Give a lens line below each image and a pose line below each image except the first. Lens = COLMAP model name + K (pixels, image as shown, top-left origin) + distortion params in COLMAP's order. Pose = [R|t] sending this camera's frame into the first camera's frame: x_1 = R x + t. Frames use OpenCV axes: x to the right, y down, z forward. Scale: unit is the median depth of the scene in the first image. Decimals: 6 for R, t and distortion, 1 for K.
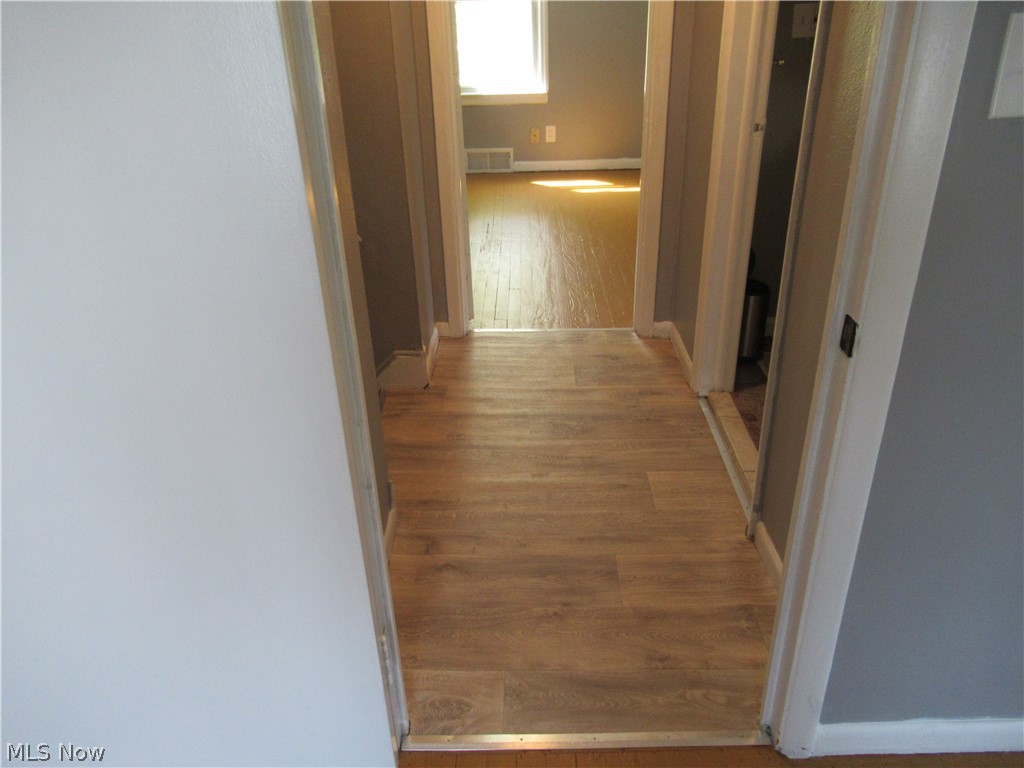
lens RADIAL K [[765.0, 0, 513.7], [0, 765.0, 388.3], [0, 0, 1]] dist [-0.001497, -0.003594]
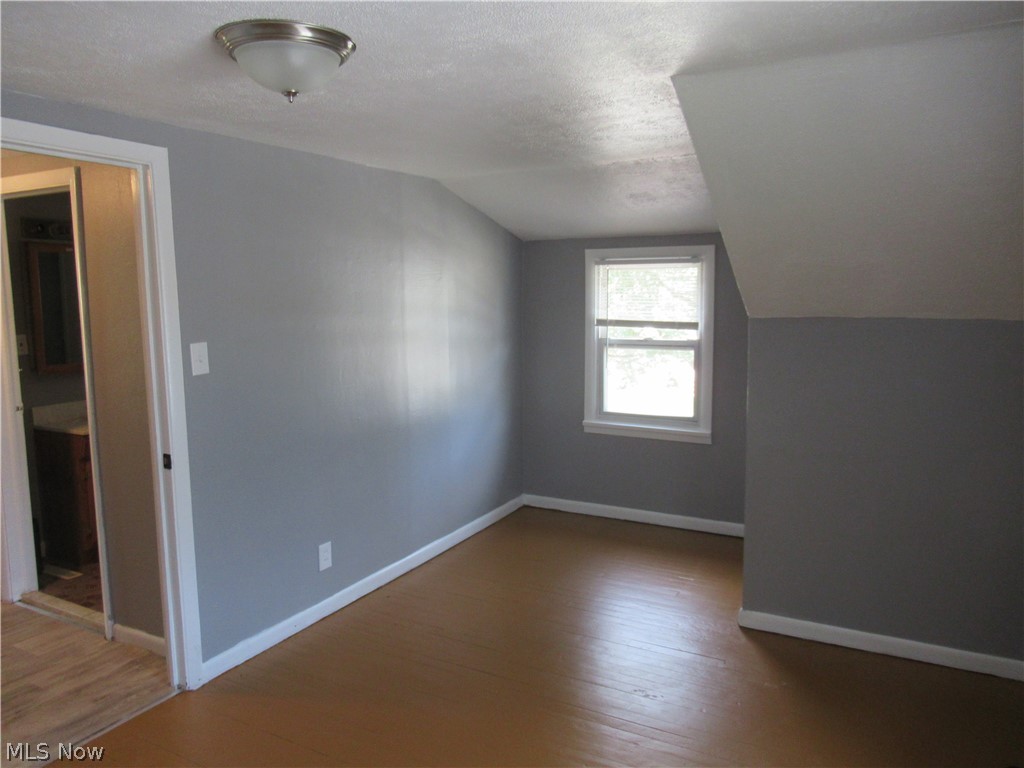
lens RADIAL K [[765.0, 0, 514.1], [0, 765.0, 387.6], [0, 0, 1]] dist [-0.001497, -0.003594]
pose [[0.476566, -0.083108, 0.875202, -0.718623], [0.403256, 0.905280, -0.133617, 0.304958], [-0.781198, 0.416608, 0.464939, -0.690738]]
